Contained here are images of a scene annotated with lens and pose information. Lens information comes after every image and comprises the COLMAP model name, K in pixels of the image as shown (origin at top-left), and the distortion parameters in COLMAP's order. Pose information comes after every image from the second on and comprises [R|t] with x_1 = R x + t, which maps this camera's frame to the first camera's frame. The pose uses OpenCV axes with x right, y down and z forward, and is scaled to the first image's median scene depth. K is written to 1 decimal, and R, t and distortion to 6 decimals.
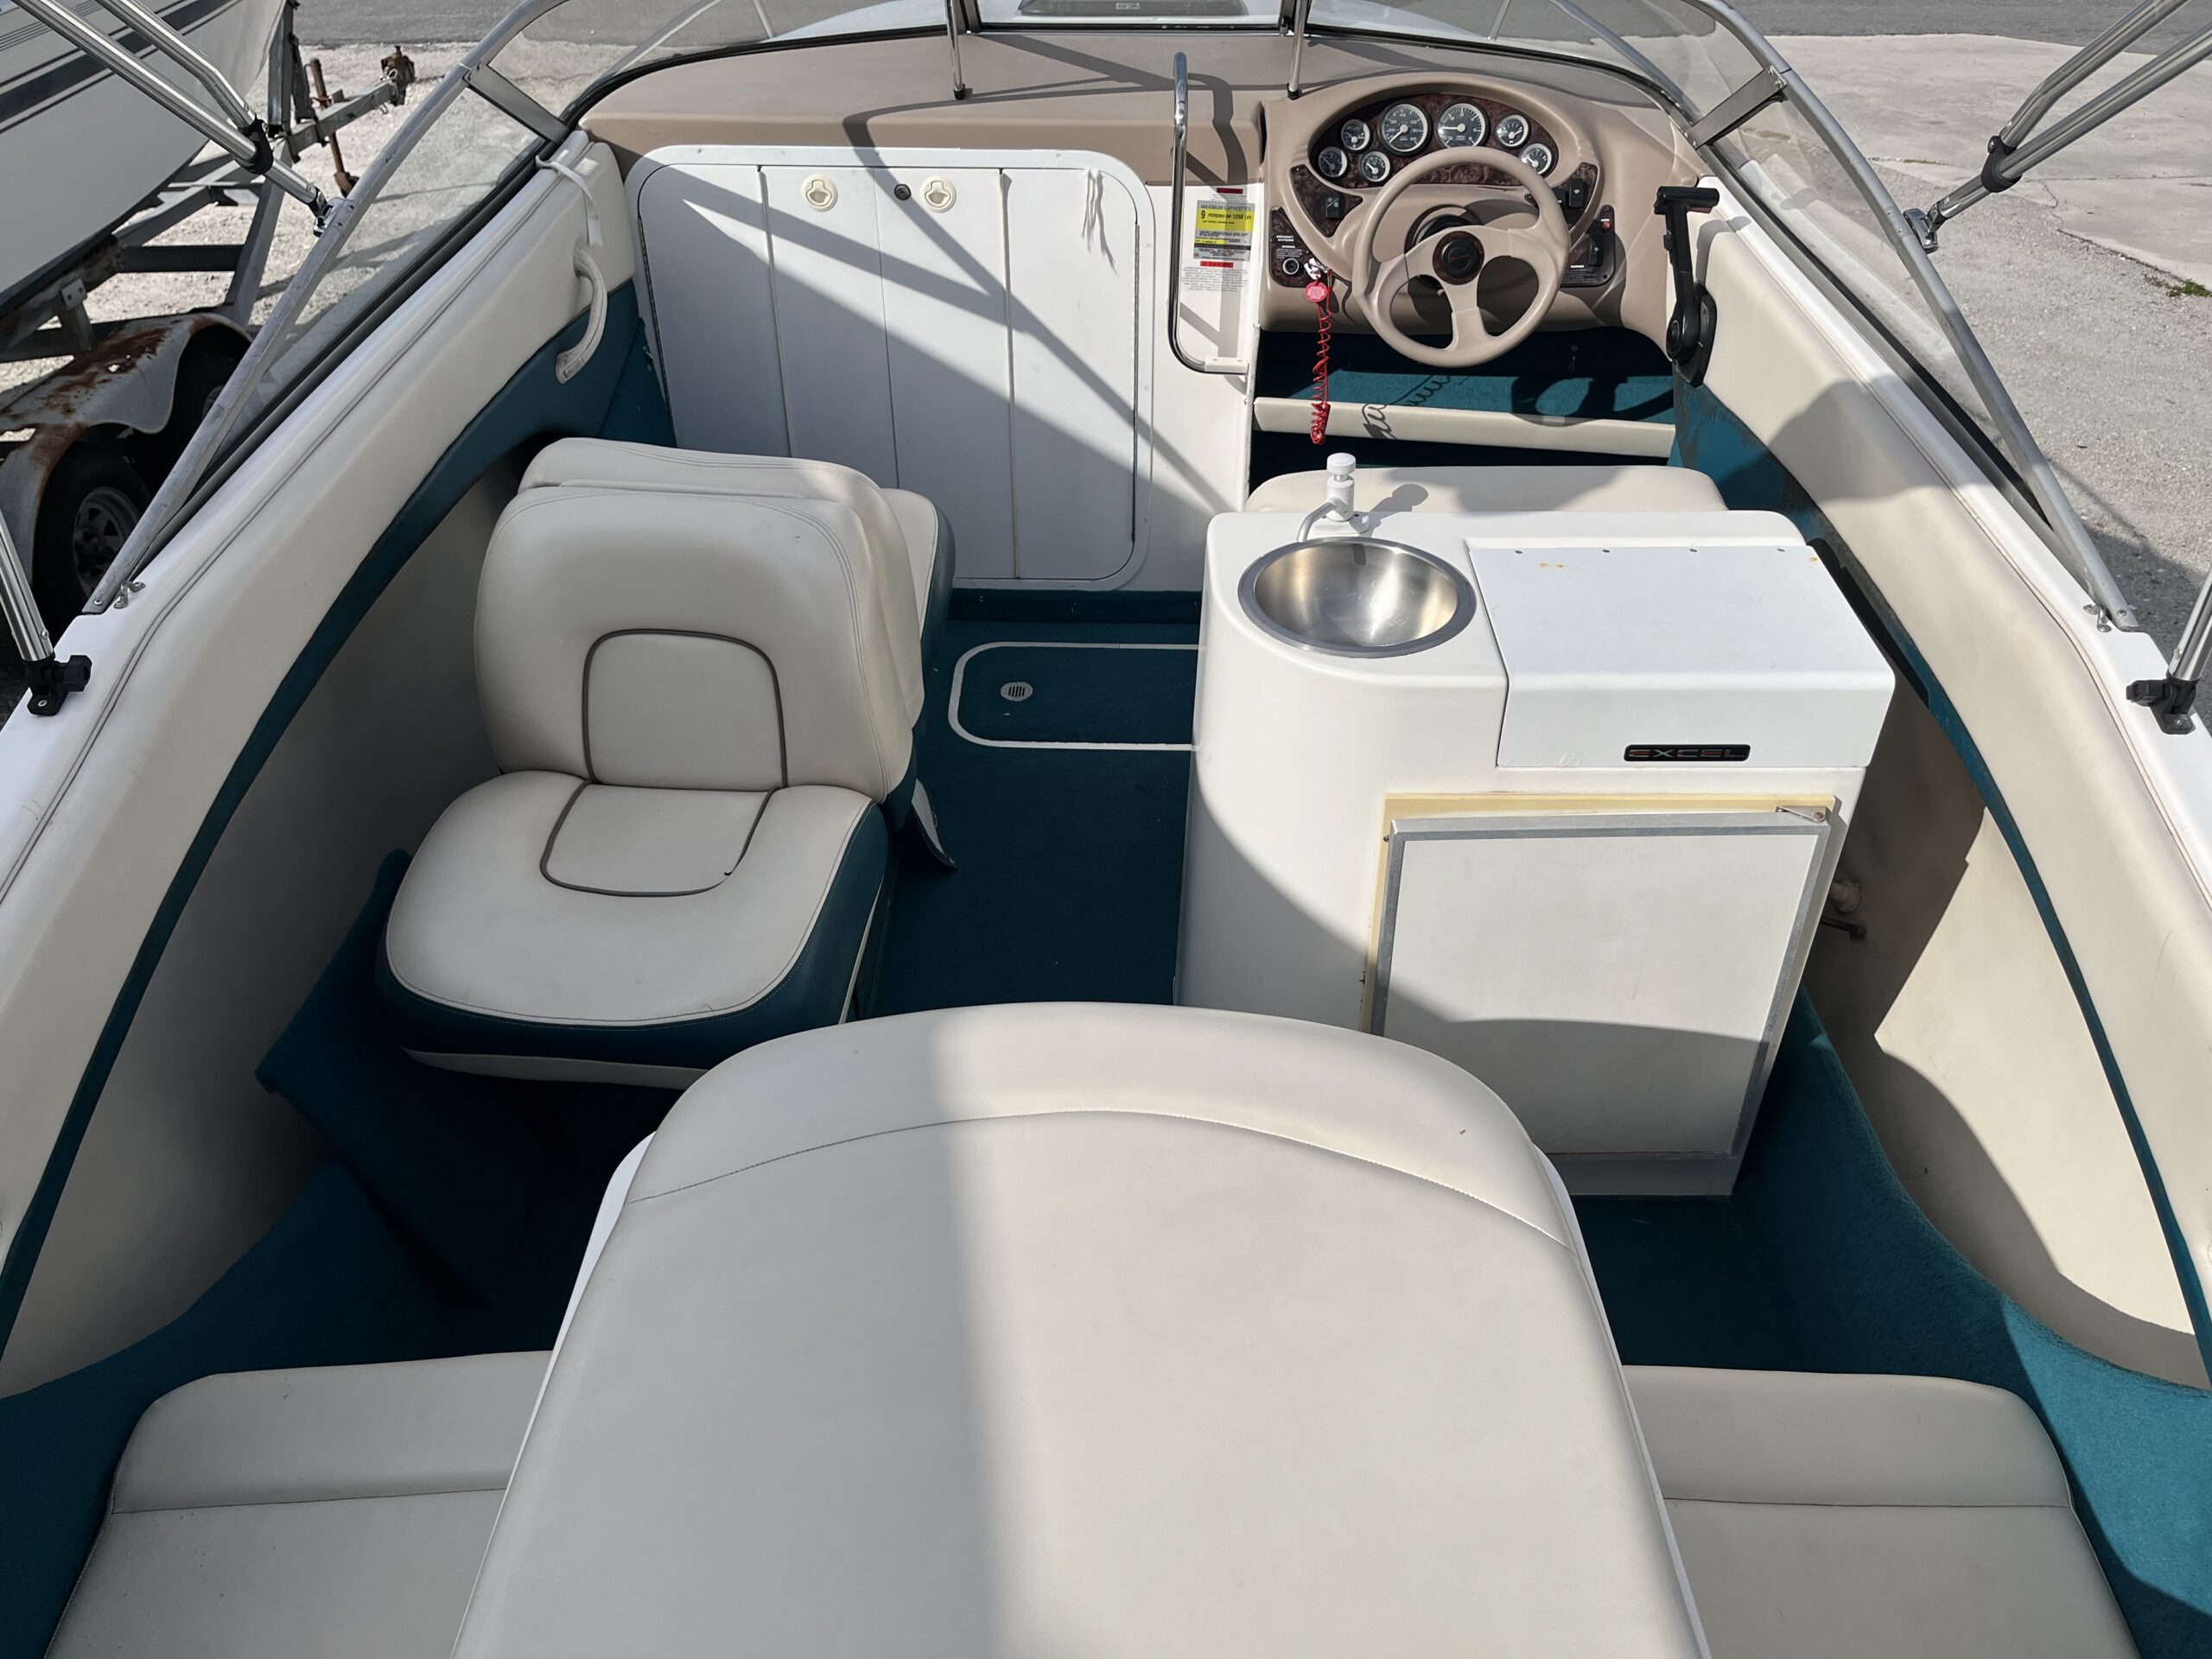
lens RADIAL K [[1663.1, 0, 1163.2], [0, 1663.1, 829.8], [0, 0, 1]] dist [-0.004794, -0.001344]
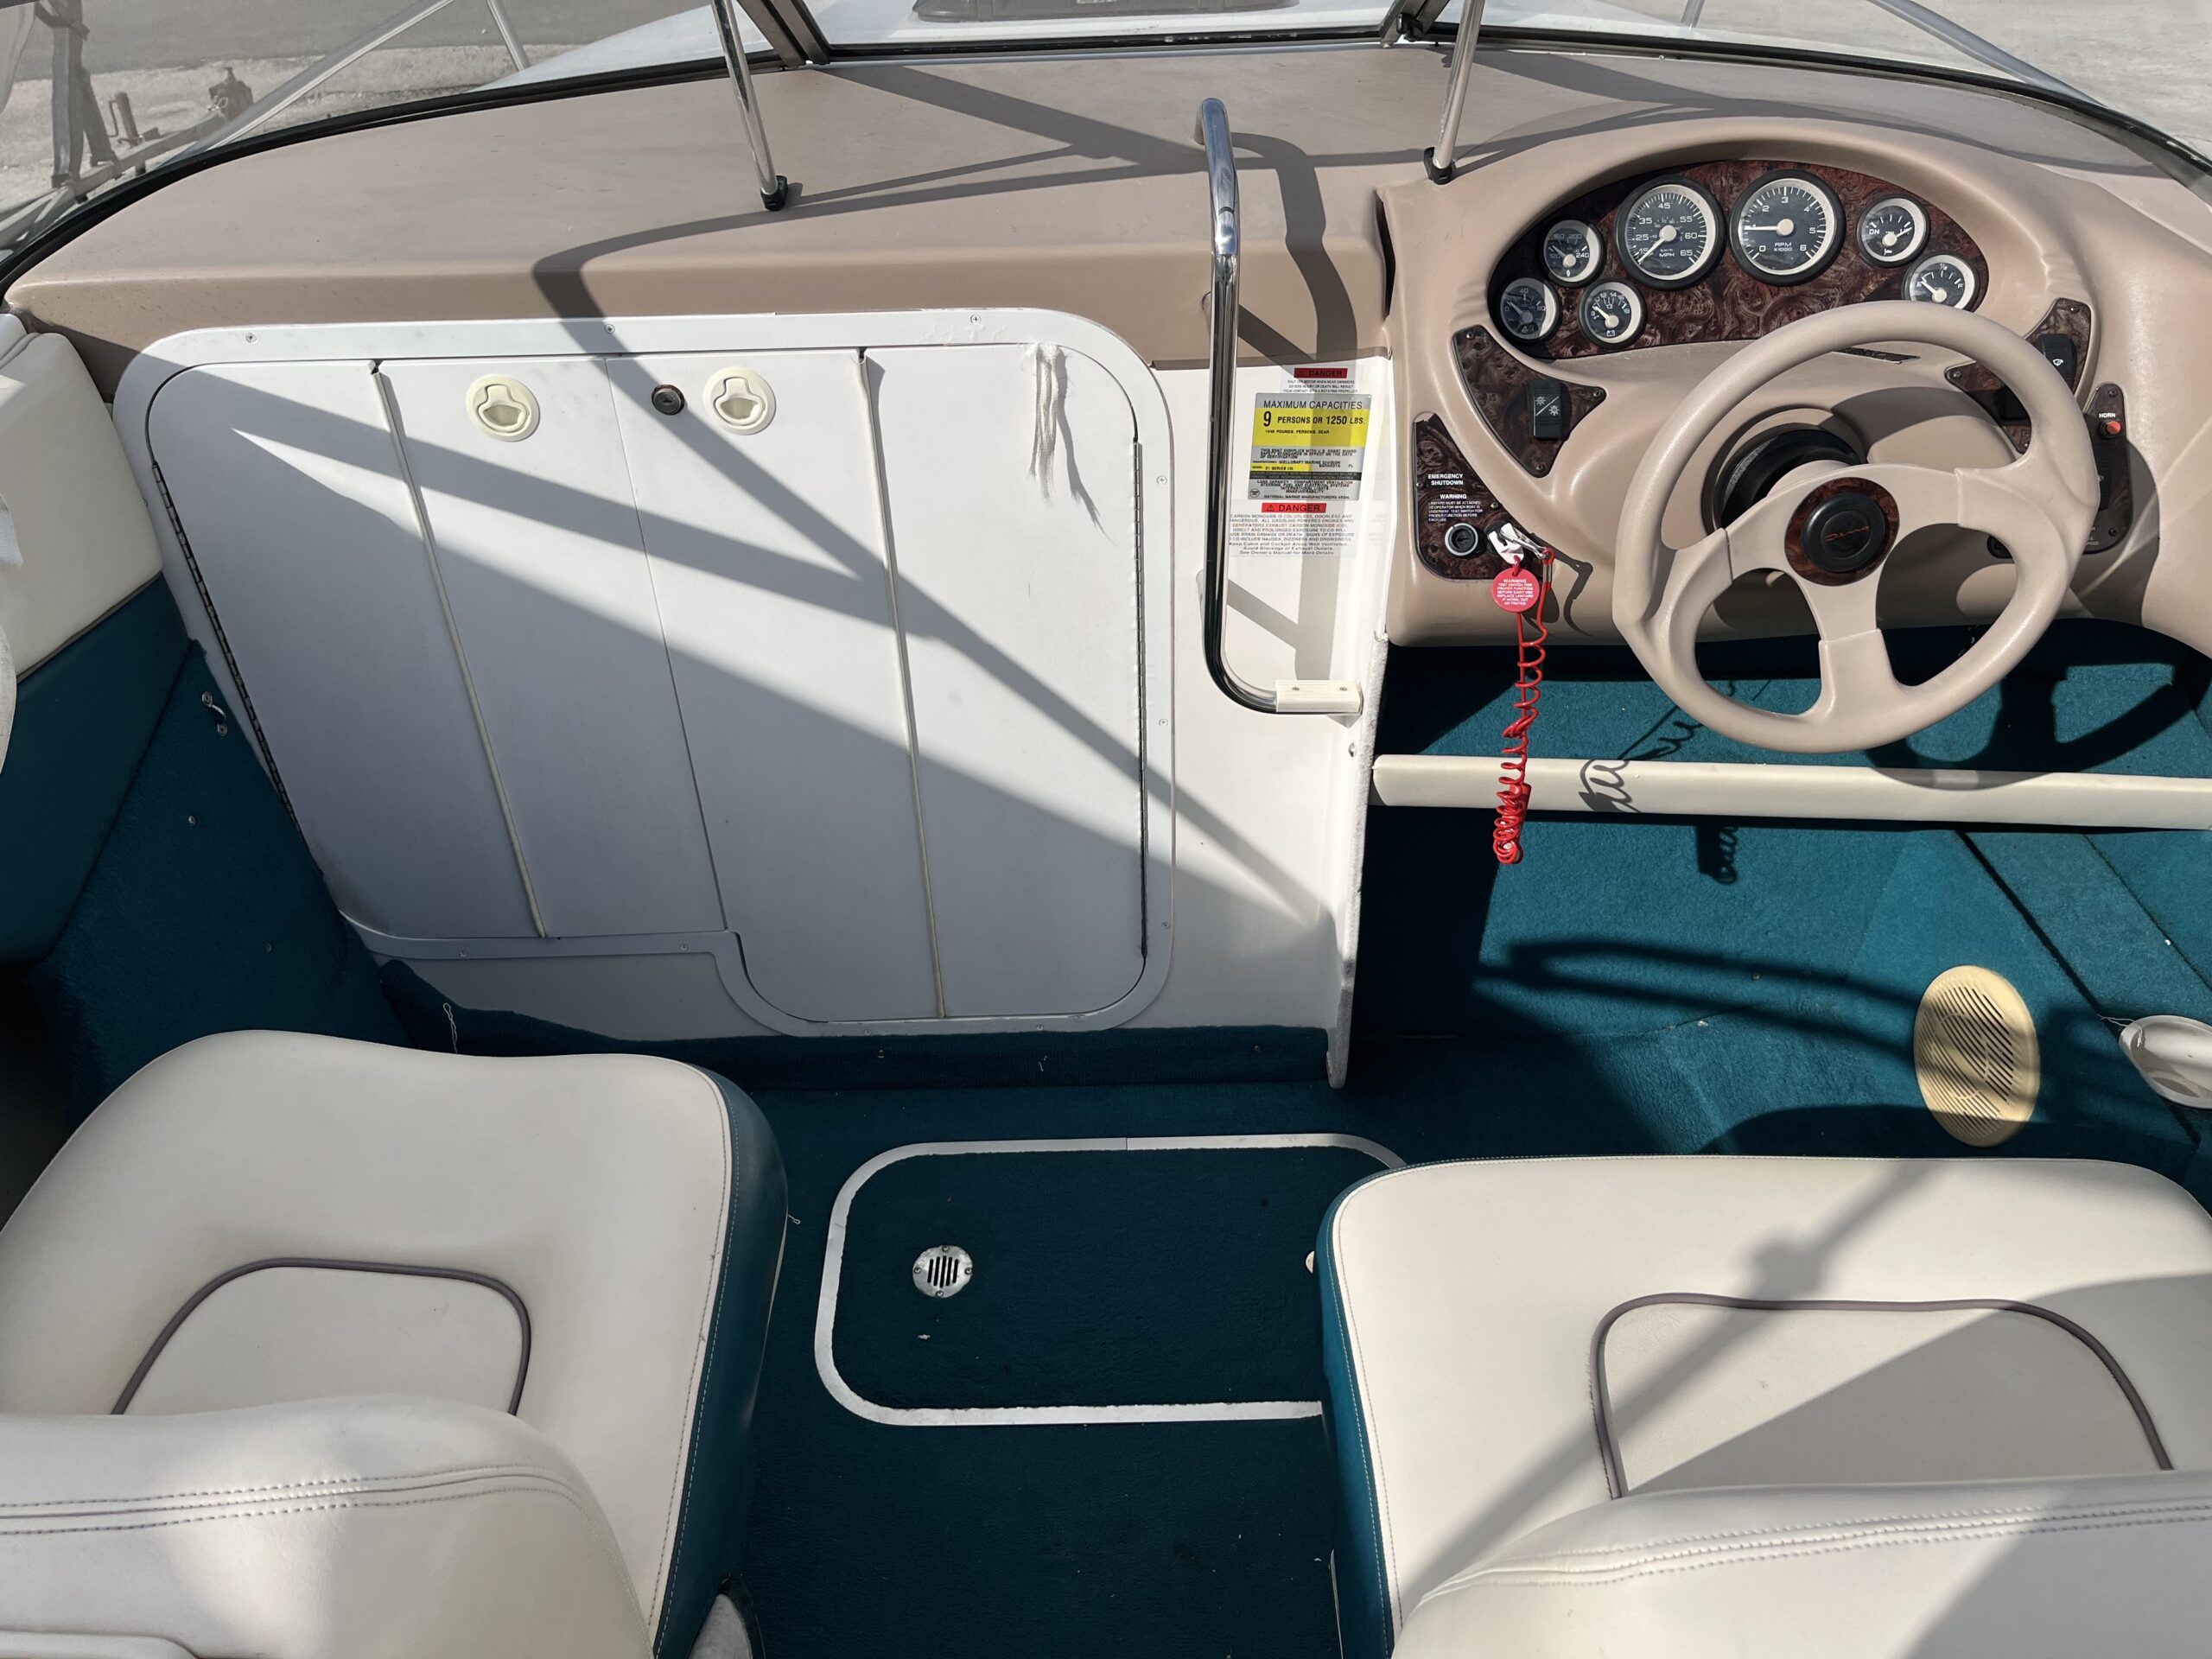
lens RADIAL K [[1678.1, 0, 1136.7], [0, 1678.1, 829.4], [0, 0, 1]] dist [0.044731, -0.082315]
pose [[0.999298, -0.036499, -0.008395, -0.016163], [0.036555, 0.999310, 0.006559, -0.253057], [0.008150, -0.006861, 0.999943, 0.492745]]
